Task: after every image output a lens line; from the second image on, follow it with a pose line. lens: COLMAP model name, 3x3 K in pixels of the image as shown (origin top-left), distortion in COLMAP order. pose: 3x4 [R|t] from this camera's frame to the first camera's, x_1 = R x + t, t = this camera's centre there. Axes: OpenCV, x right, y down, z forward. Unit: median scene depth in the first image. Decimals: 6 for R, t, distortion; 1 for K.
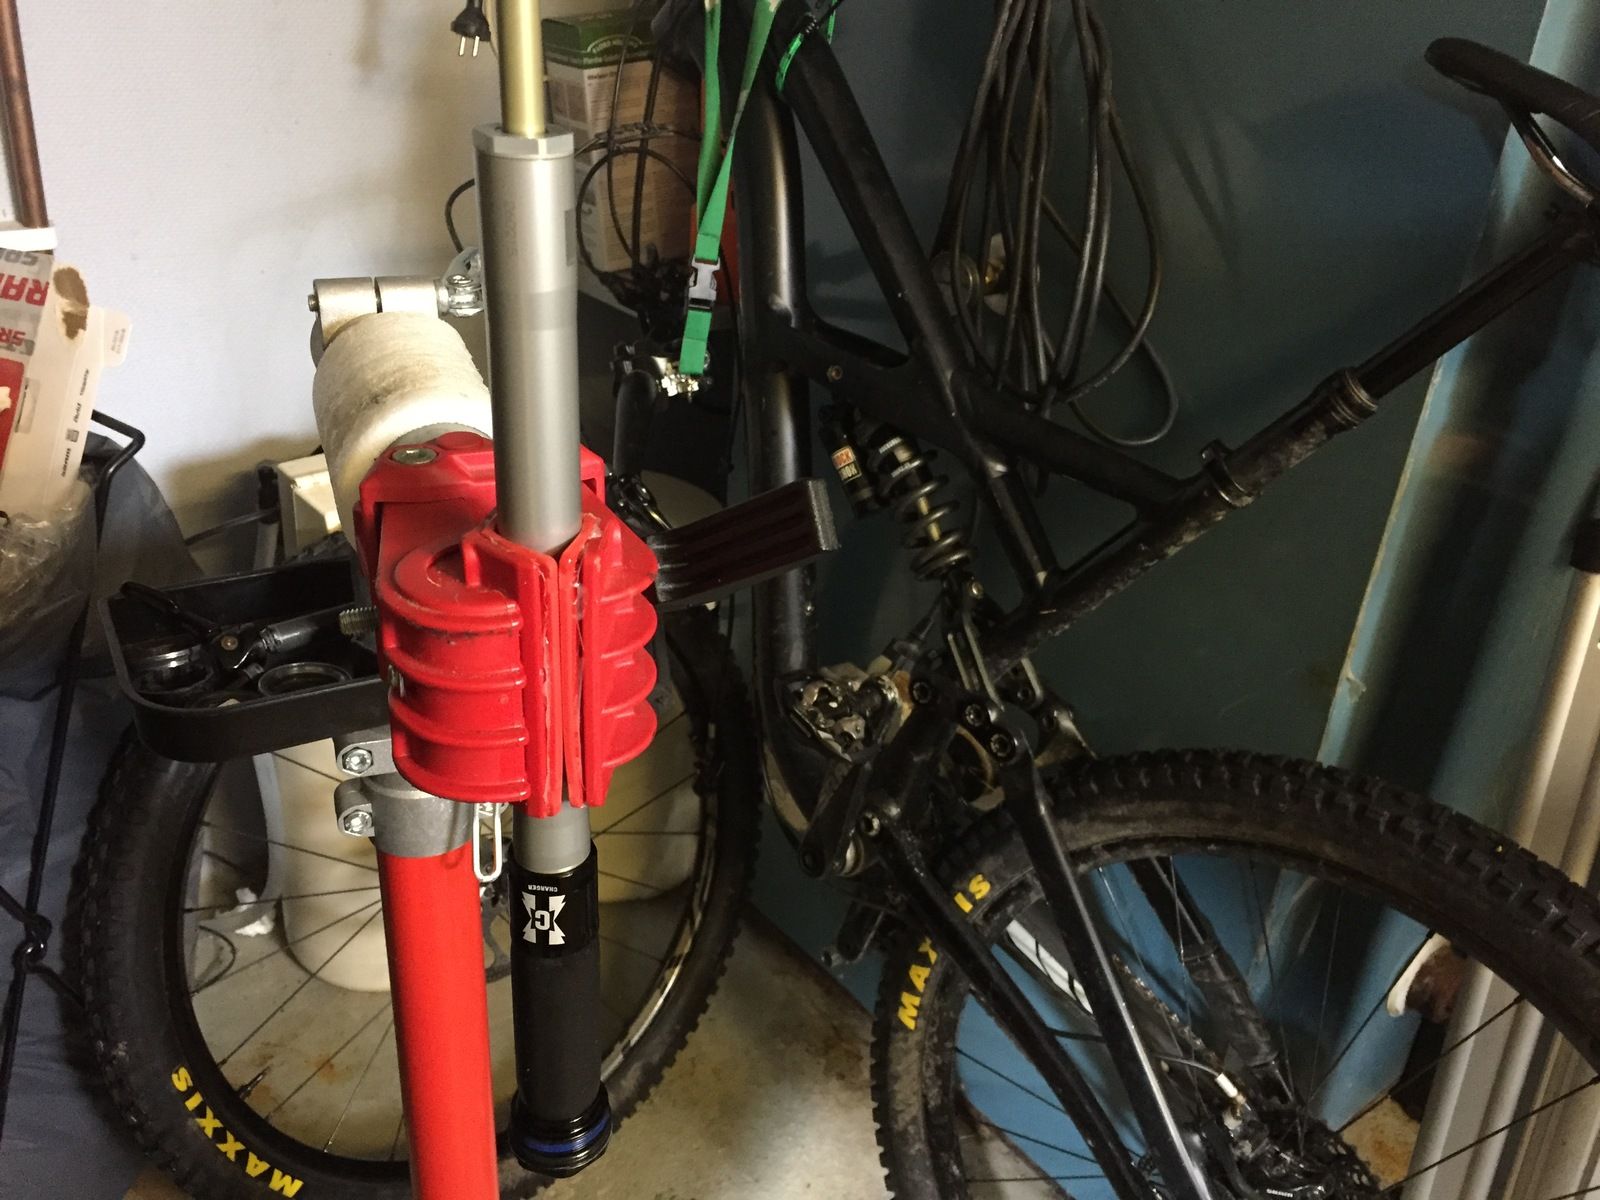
lens RADIAL K [[1366.6, 0, 798.9], [0, 1366.6, 601.0], [0, 0, 1]] dist [0.070784, -0.061643]
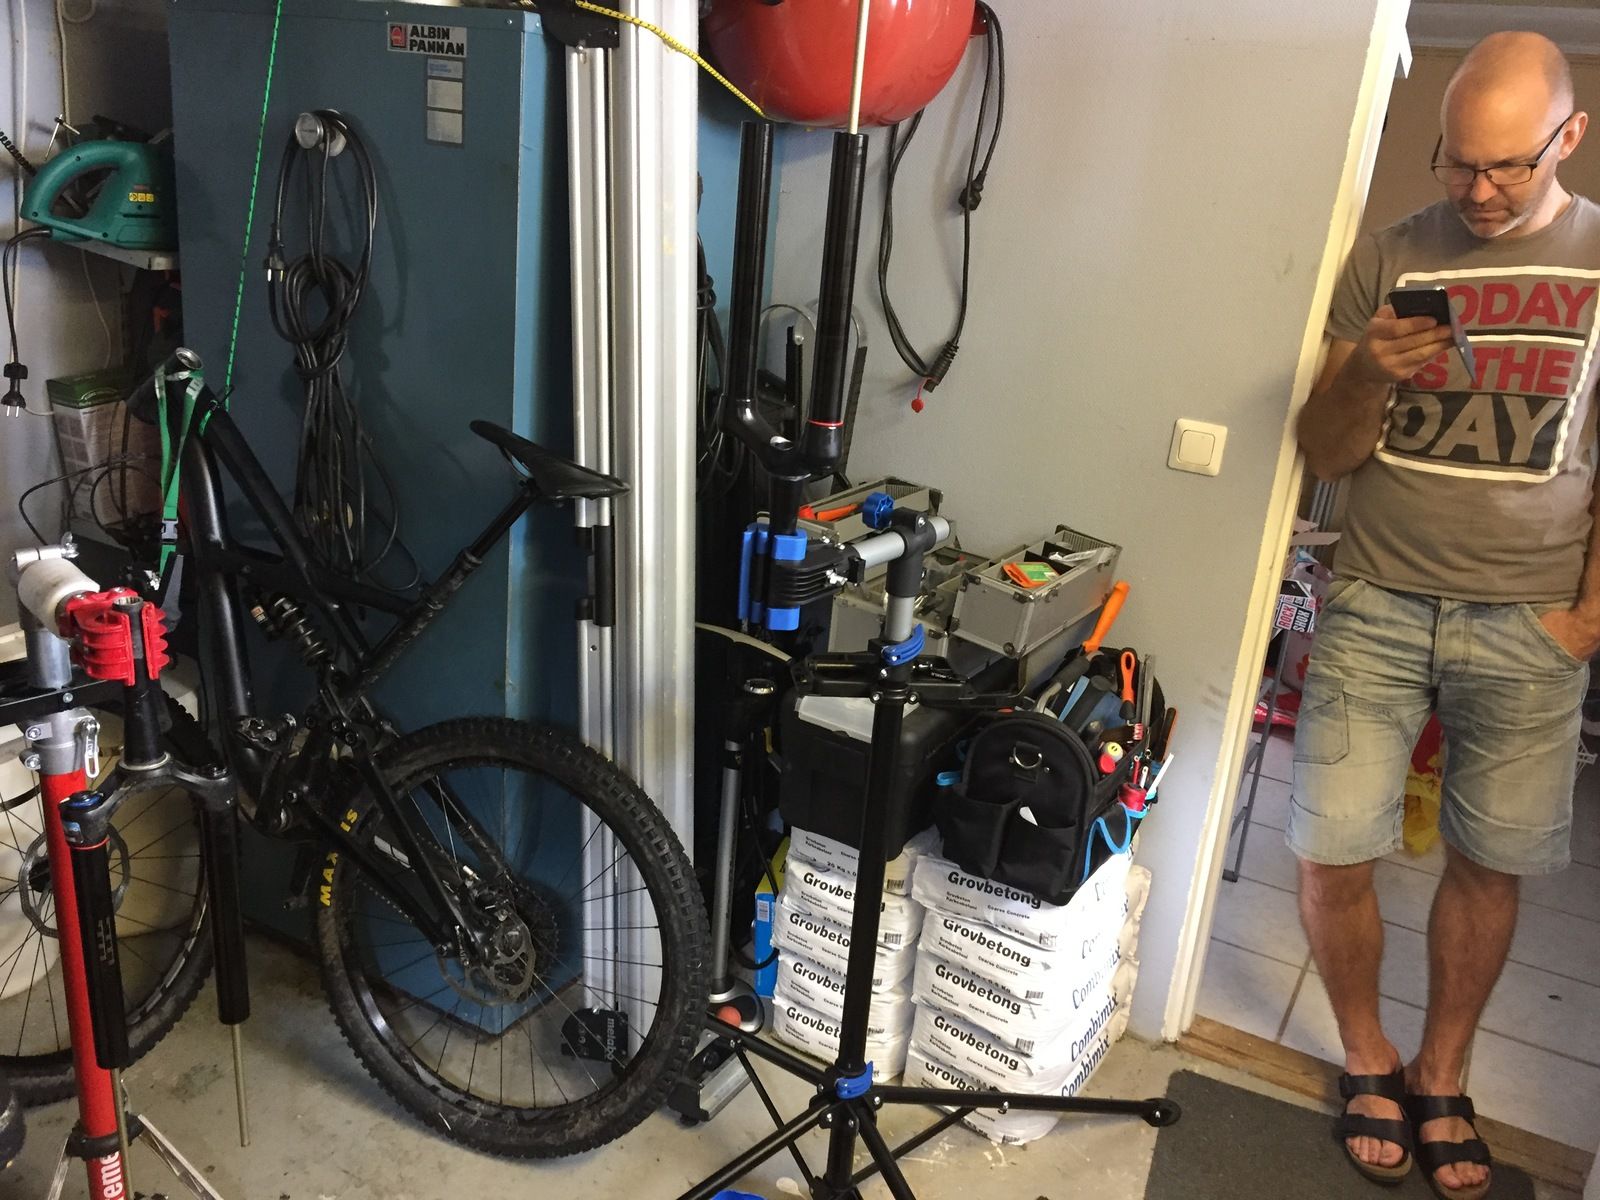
lens RADIAL K [[1366.6, 0, 800.8], [0, 1366.6, 604.4], [0, 0, 1]] dist [0.070784, -0.061643]
pose [[0.935648, -0.101501, 0.338025, 0.096607], [0.146588, 0.982997, -0.110583, 0.224795], [-0.321053, 0.153017, 0.934618, -1.133896]]
